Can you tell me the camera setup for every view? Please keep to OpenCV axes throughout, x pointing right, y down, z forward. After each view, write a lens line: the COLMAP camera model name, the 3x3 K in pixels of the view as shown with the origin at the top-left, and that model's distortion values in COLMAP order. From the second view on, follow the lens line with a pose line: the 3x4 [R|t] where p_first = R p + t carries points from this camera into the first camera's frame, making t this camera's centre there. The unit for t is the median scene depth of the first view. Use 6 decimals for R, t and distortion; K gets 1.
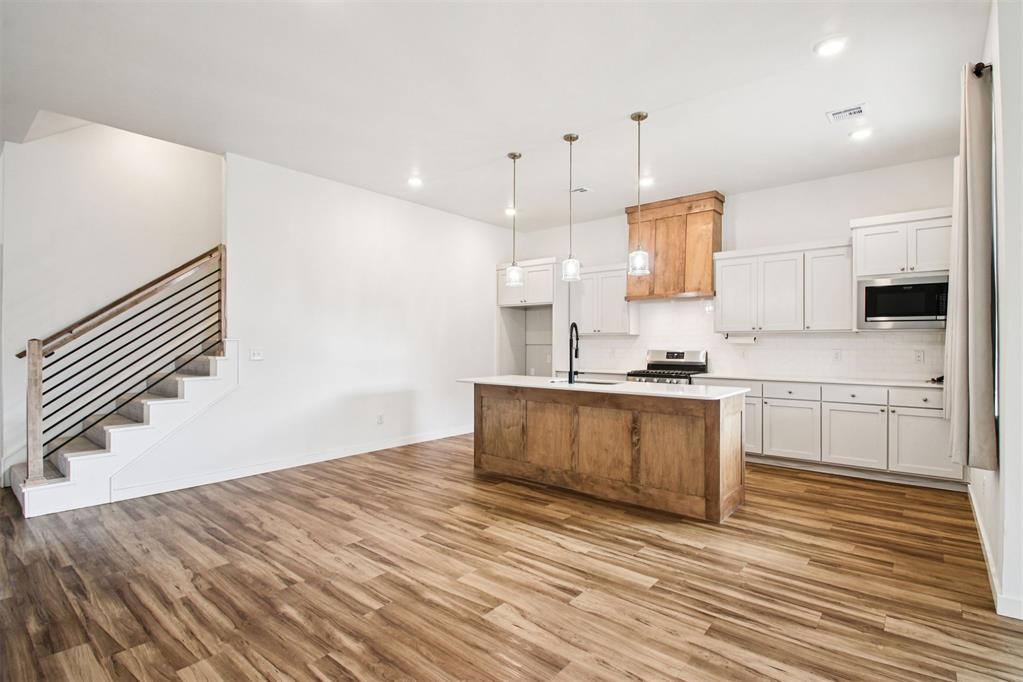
lens RADIAL K [[496.0, 0, 511.5], [0, 496.0, 341.0], [0, 0, 1]] dist [-0.012320, -0.000211]
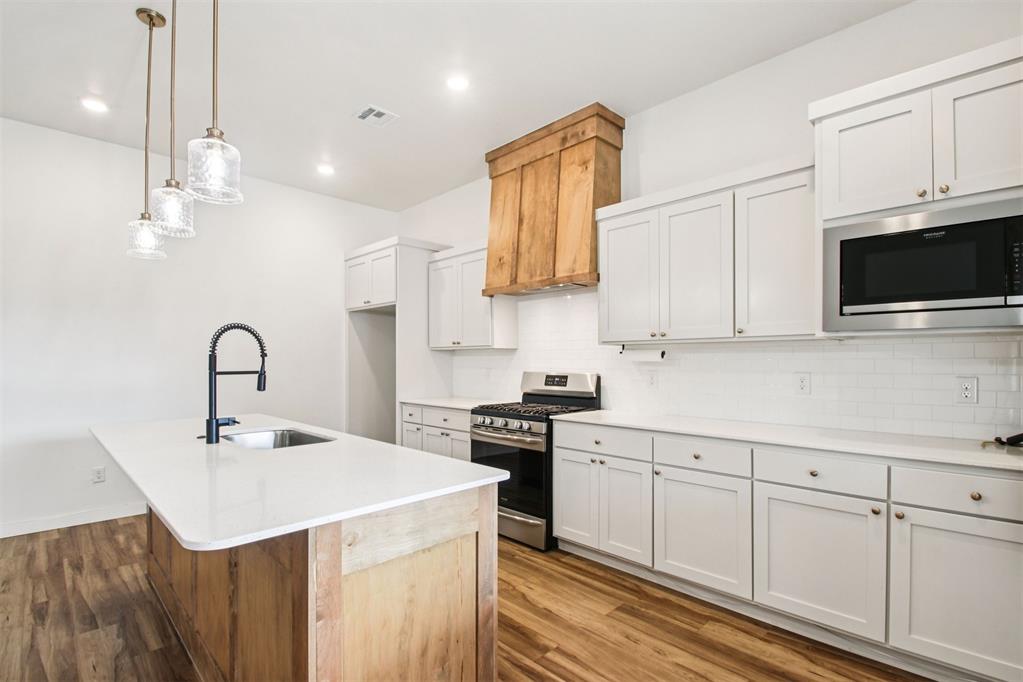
lens RADIAL K [[478.0, 0, 514.4], [0, 478.0, 359.1], [0, 0, 1]] dist [-0.012786, -0.000751]
pose [[0.995486, -0.002387, -0.094879, 0.451358], [0.002619, 0.999994, 0.002315, 0.000140], [0.094873, -0.002554, 0.995486, 0.520998]]
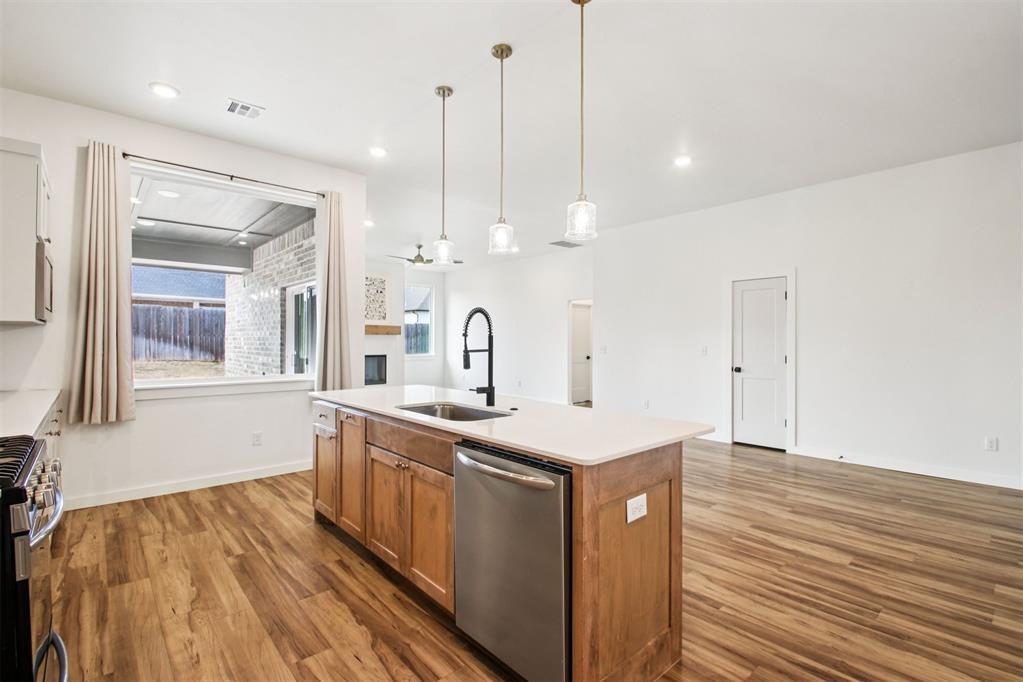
lens RADIAL K [[474.9, 0, 511.5], [0, 474.9, 341.0], [0, 0, 1]] dist [-0.003184, -0.000291]
pose [[-0.988588, -0.005134, 0.150555, 0.003459], [-0.005383, 0.999985, -0.001251, 0.002998], [-0.150546, -0.002047, -0.988601, 1.522571]]
